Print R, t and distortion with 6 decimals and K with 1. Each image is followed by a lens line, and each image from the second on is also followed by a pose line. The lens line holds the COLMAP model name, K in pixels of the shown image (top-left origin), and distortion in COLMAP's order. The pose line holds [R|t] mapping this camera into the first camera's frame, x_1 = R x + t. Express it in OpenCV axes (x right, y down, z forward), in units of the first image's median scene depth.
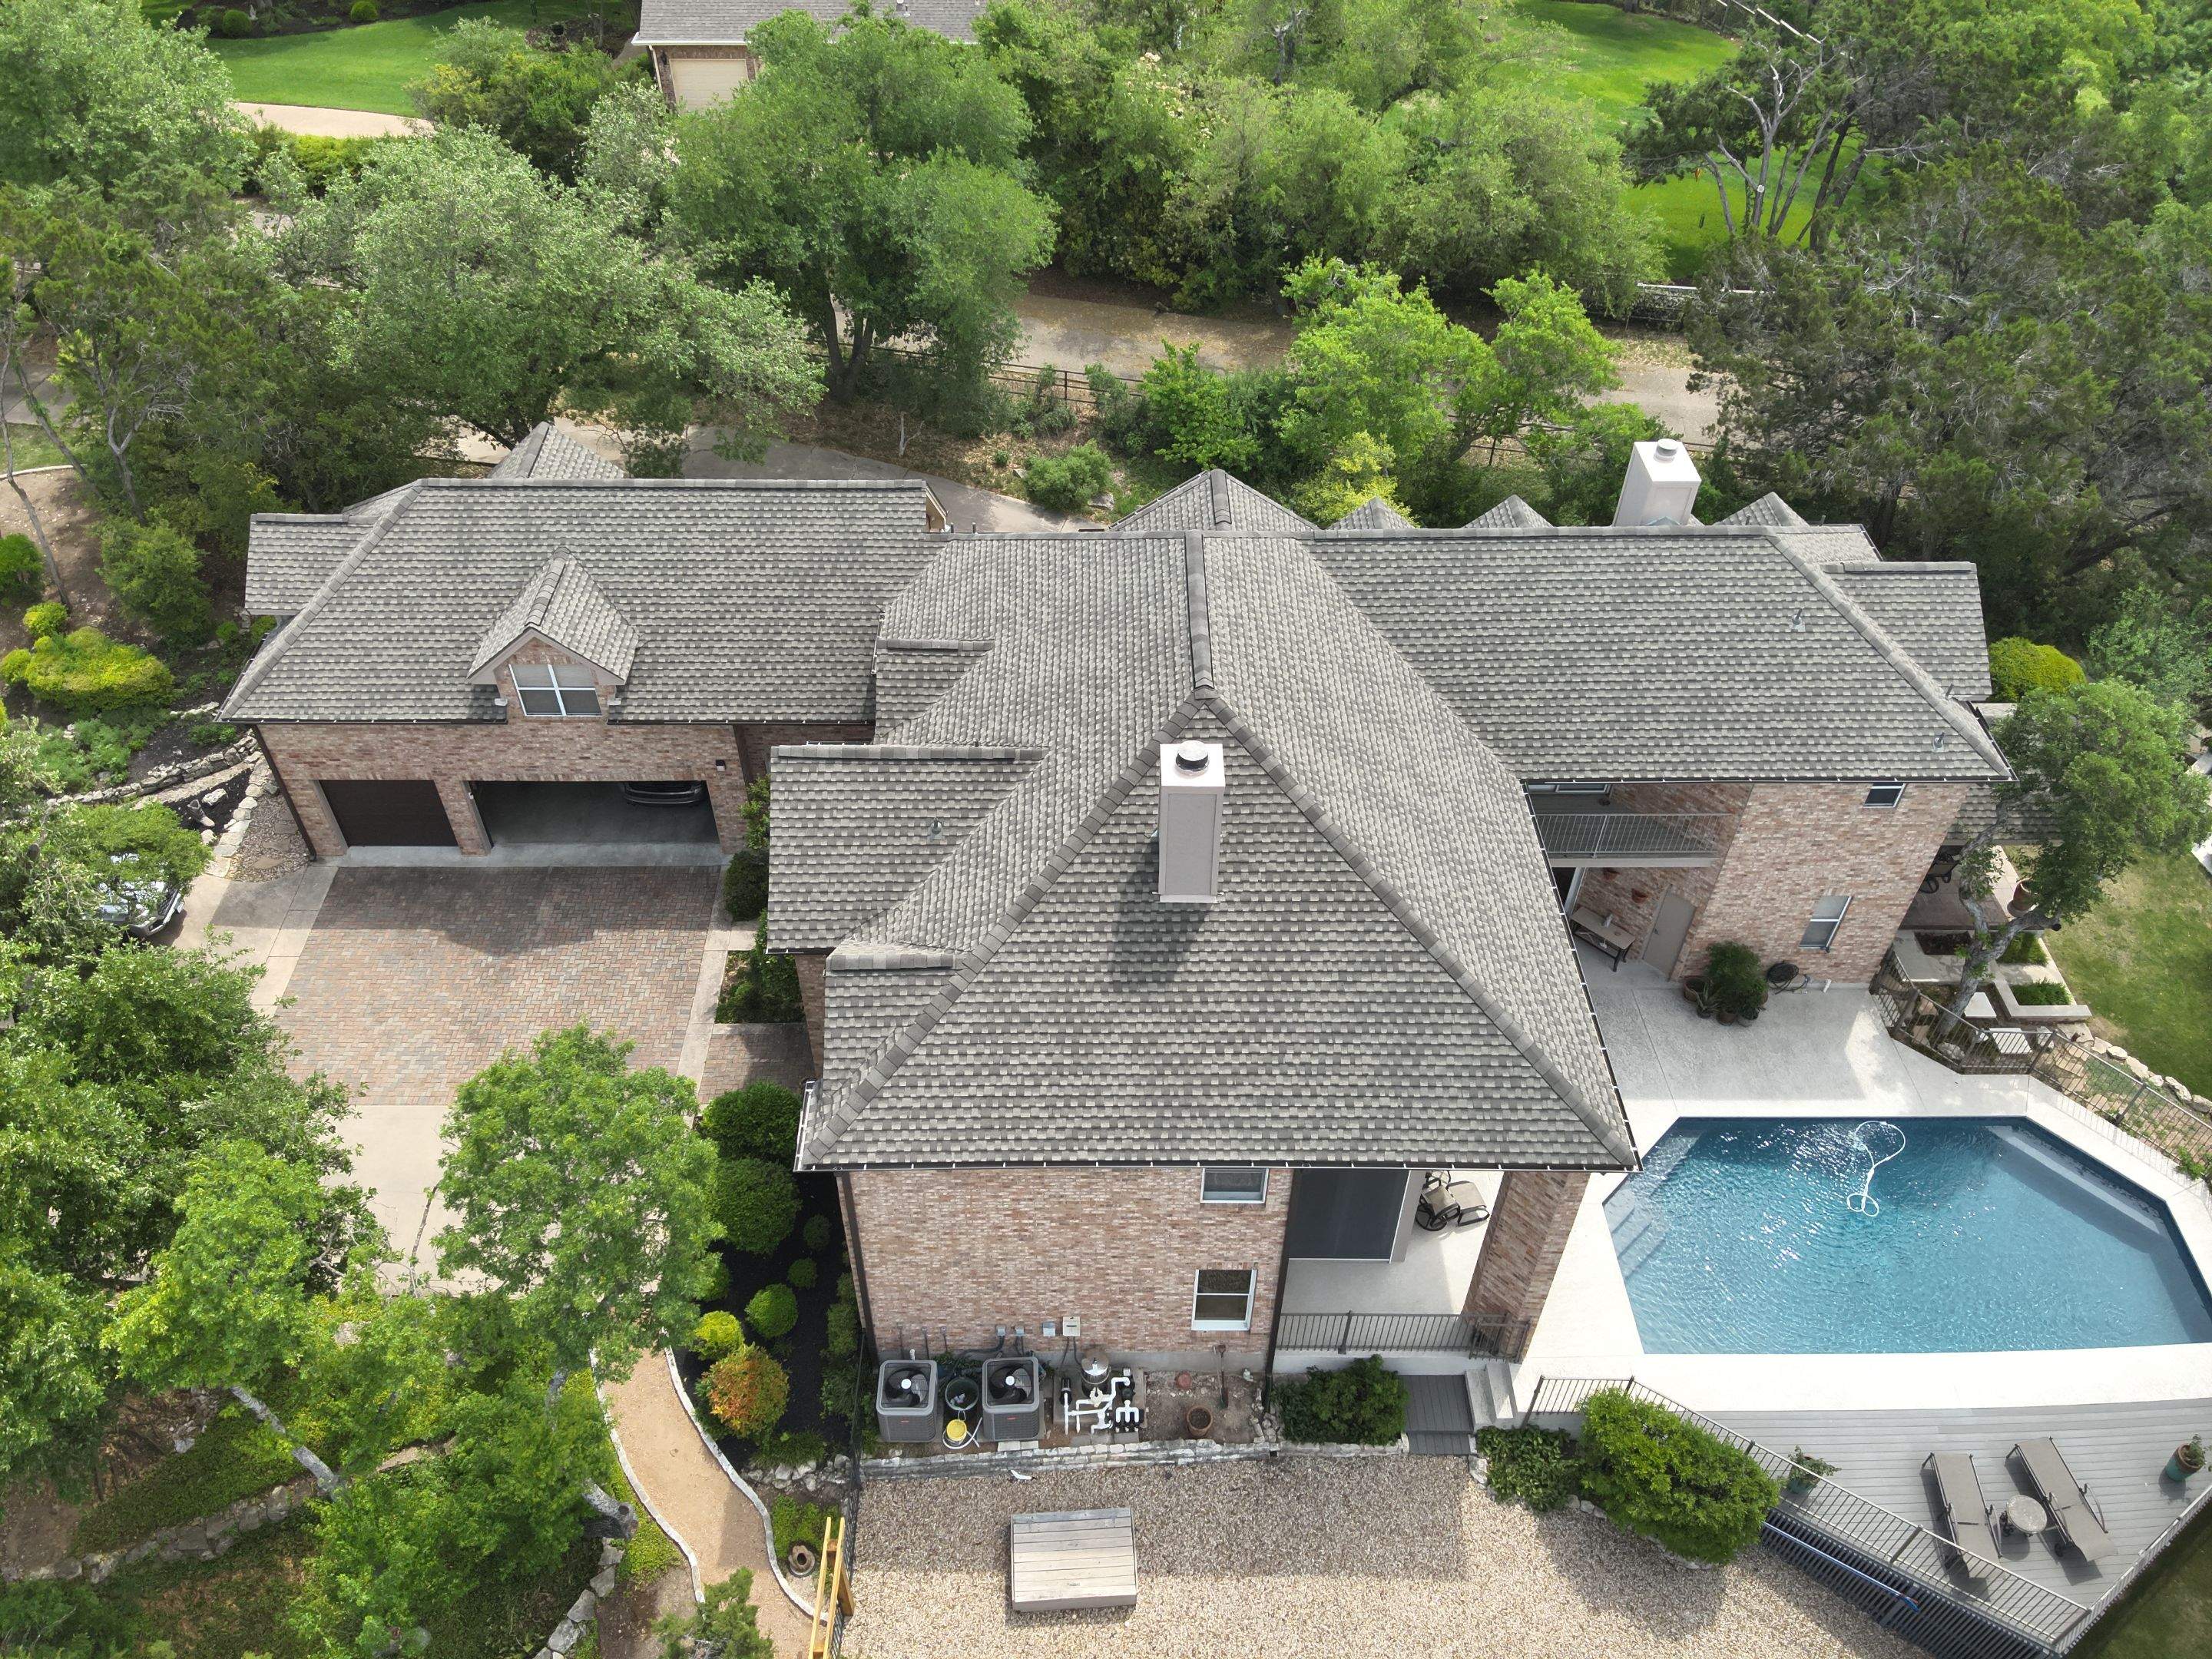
lens RADIAL K [[1589.1, 0, 1093.8], [0, 1589.1, 849.4], [0, 0, 1]] dist [0.123607, -0.223246]
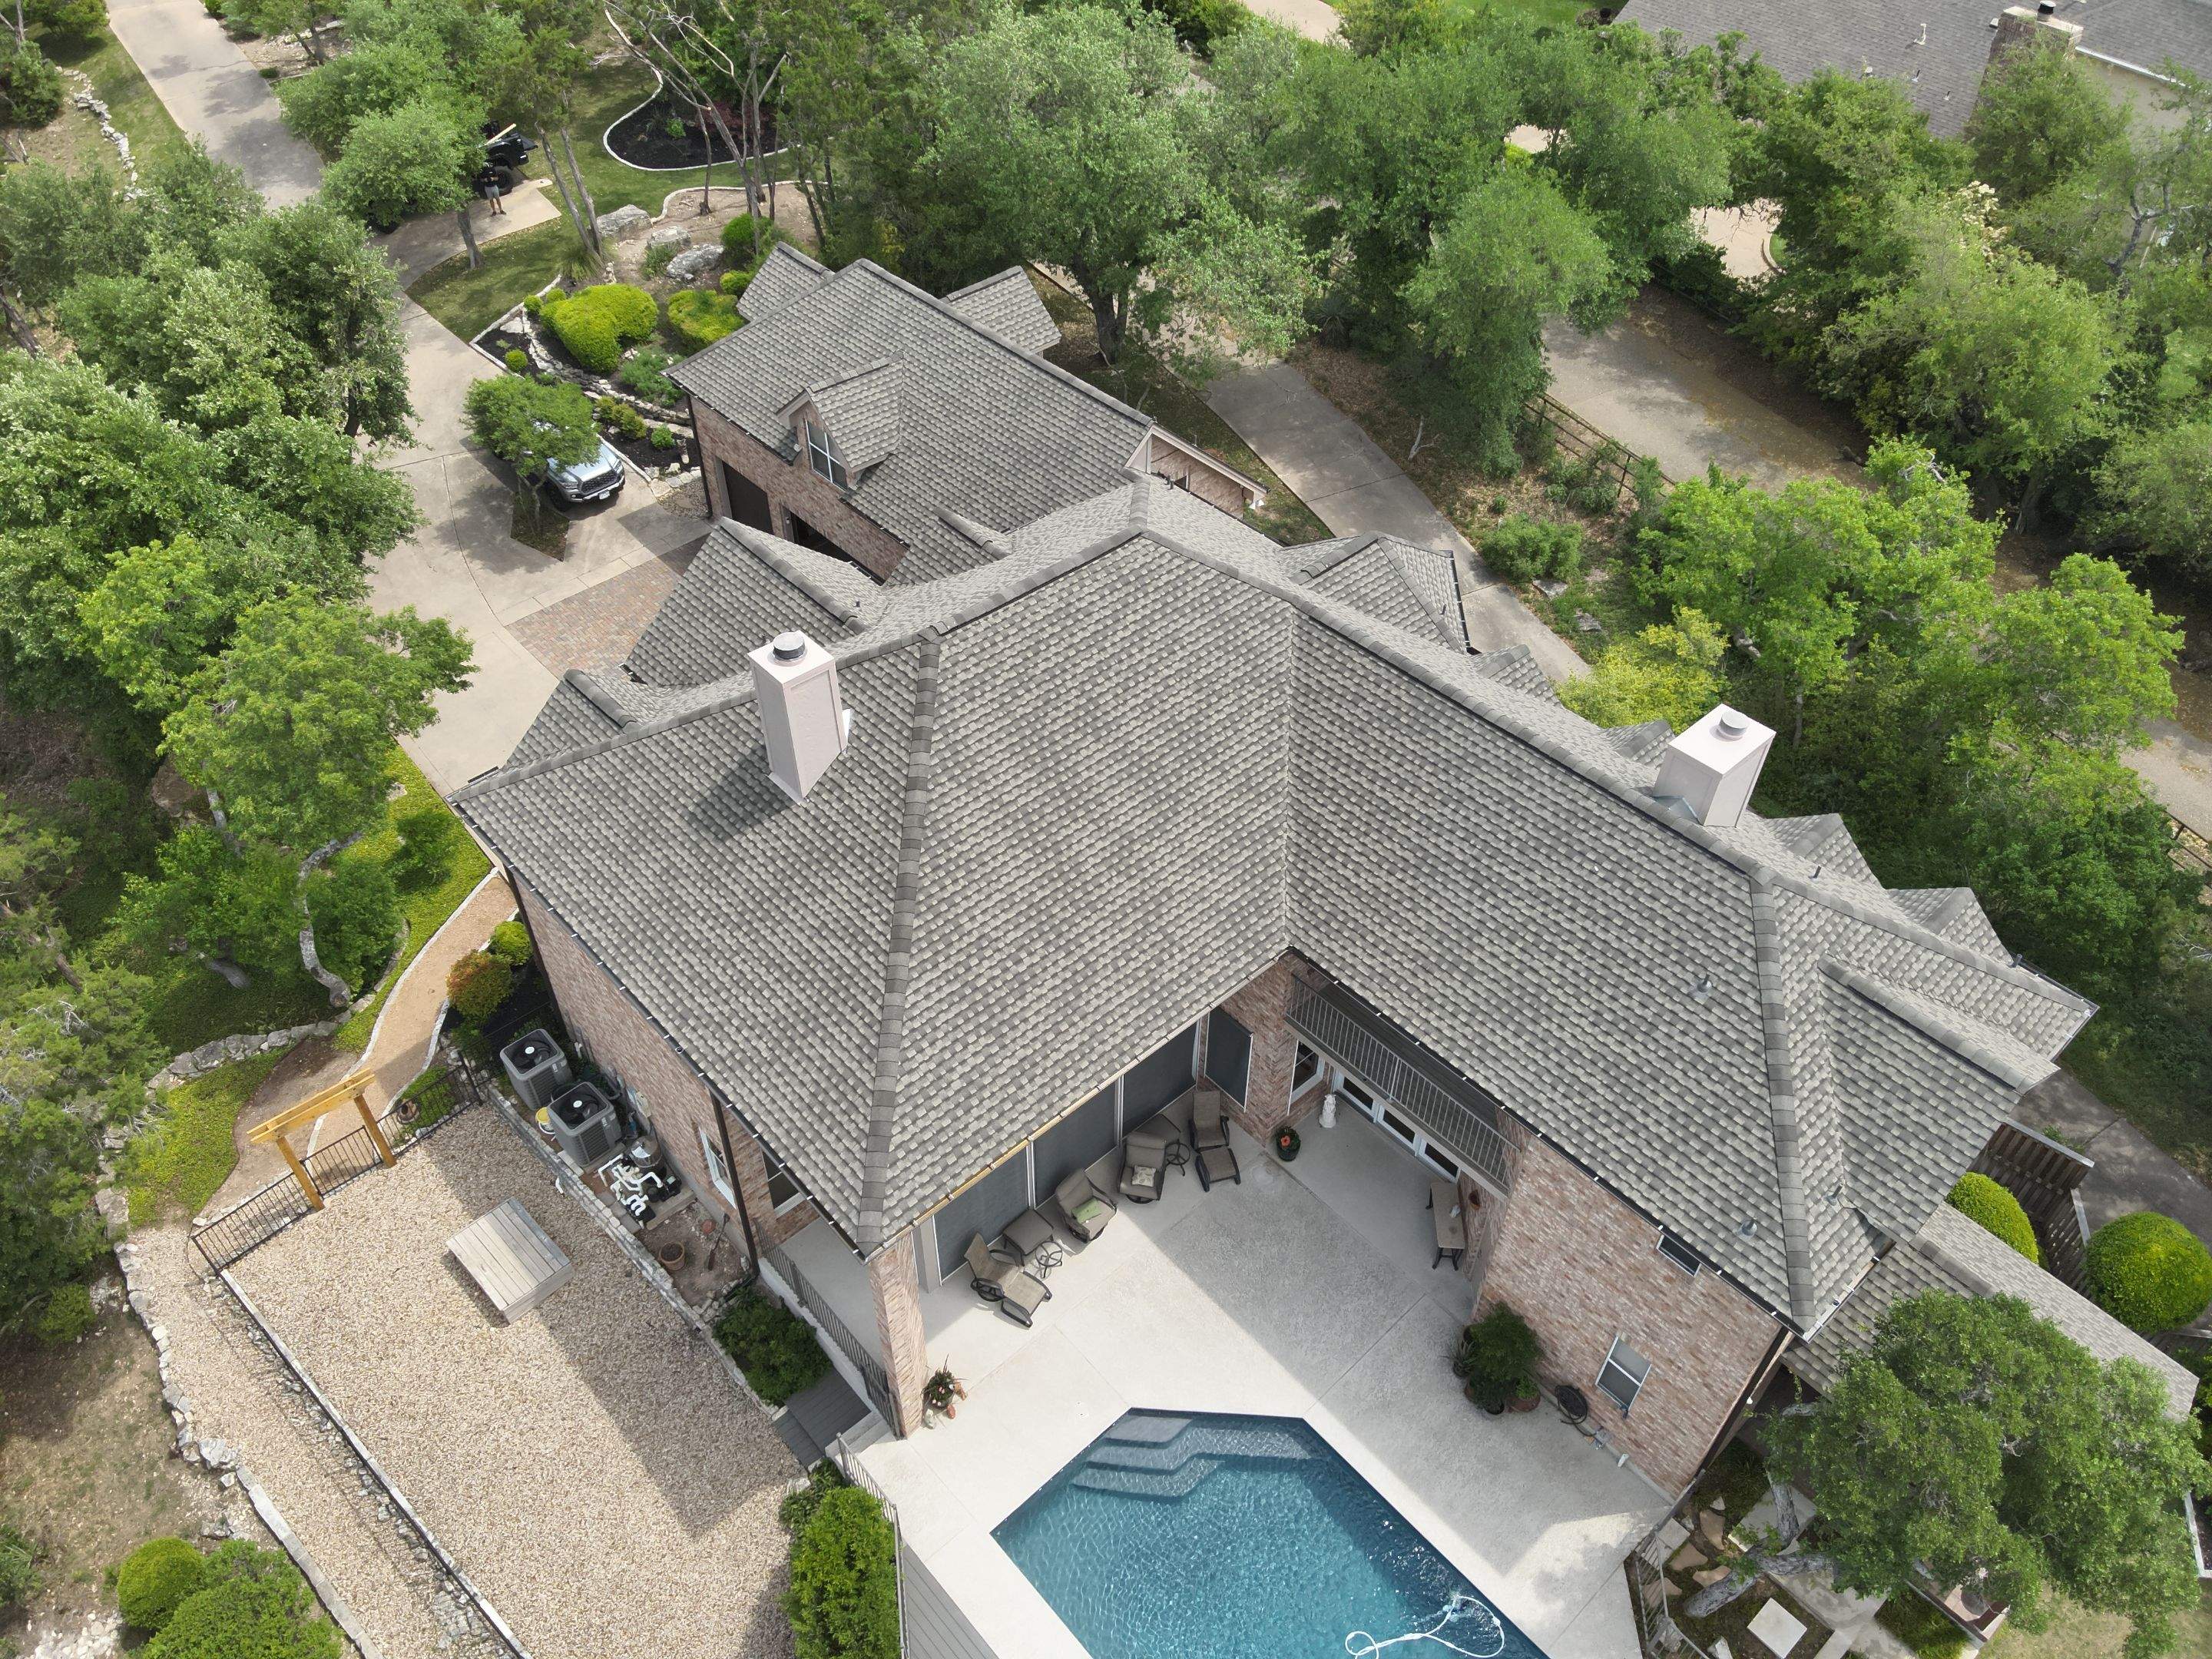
lens RADIAL K [[1589.1, 0, 1084.7], [0, 1589.1, 843.9], [0, 0, 1]] dist [0.123607, -0.223246]
pose [[0.661025, 0.522569, -0.538486, 0.673871], [-0.524533, 0.834972, 0.166394, -0.187471], [0.536574, 0.172463, 0.826042, 0.228800]]
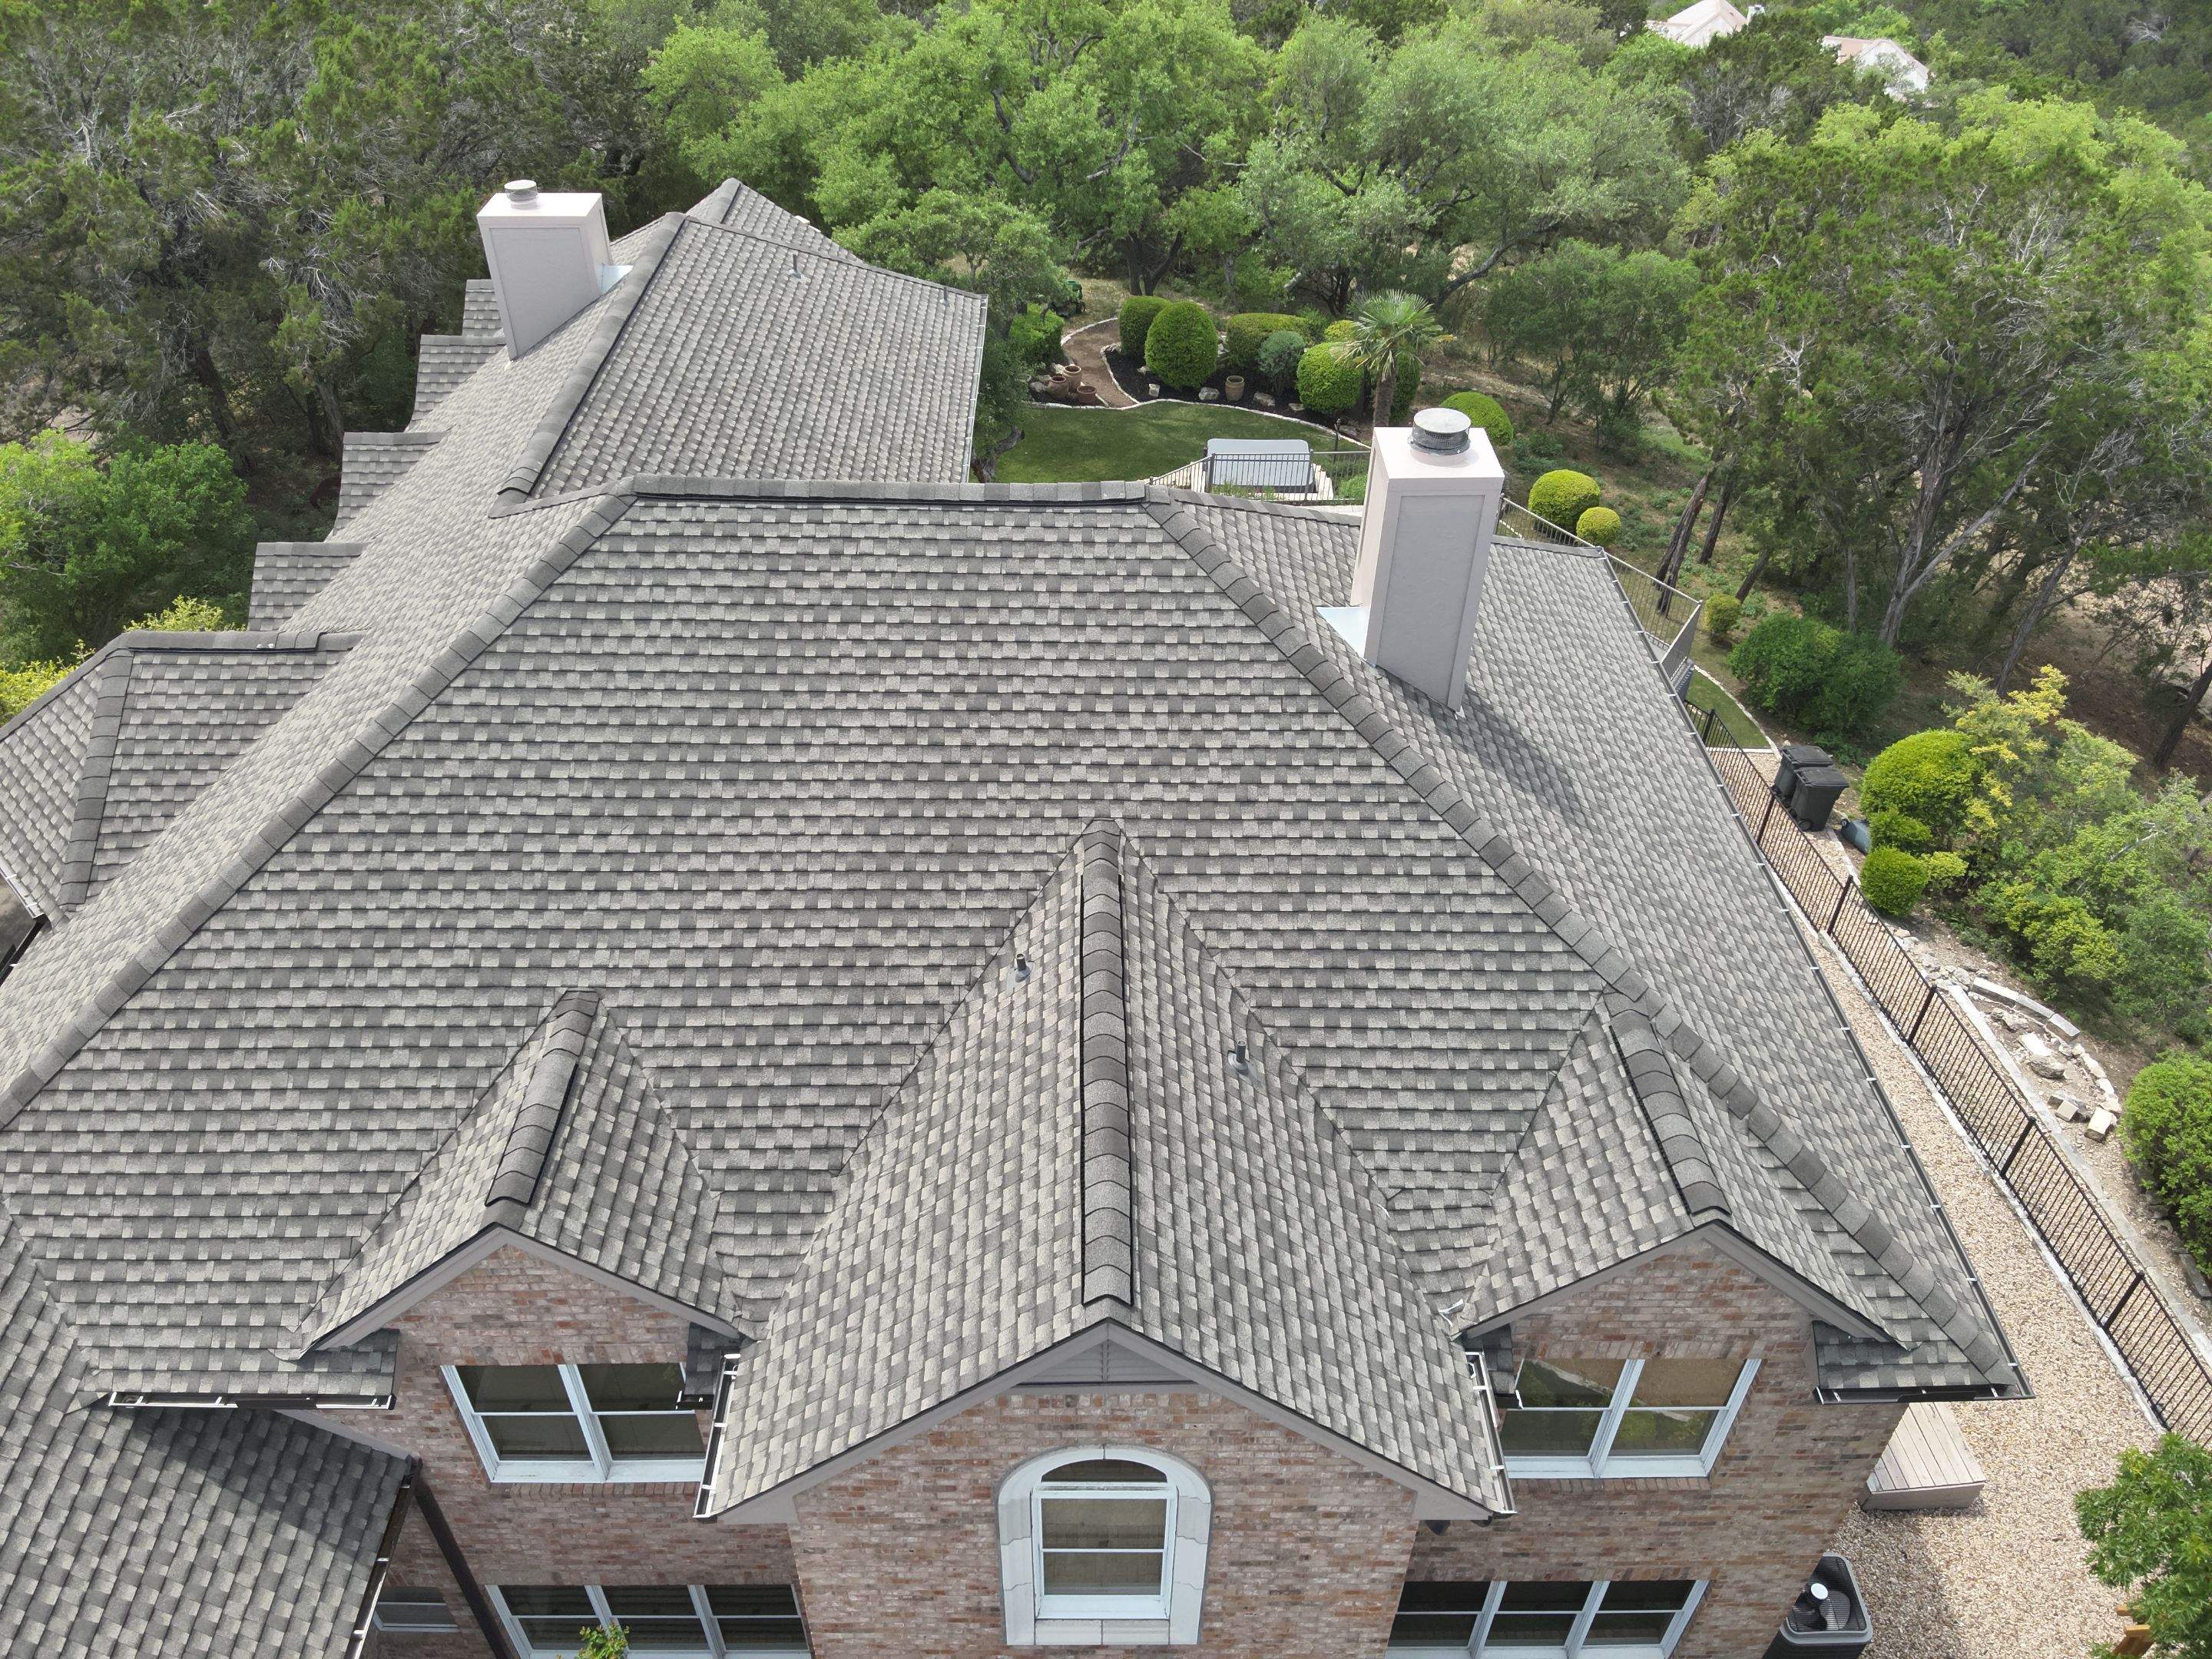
lens RADIAL K [[1589.1, 0, 1110.7], [0, 1589.1, 832.4], [0, 0, 1]] dist [0.123607, -0.223246]
pose [[-0.009836, -0.630202, 0.776369, -0.388838], [0.692853, 0.555530, 0.459718, -0.270882], [-0.721011, 0.542431, 0.431174, 0.763286]]
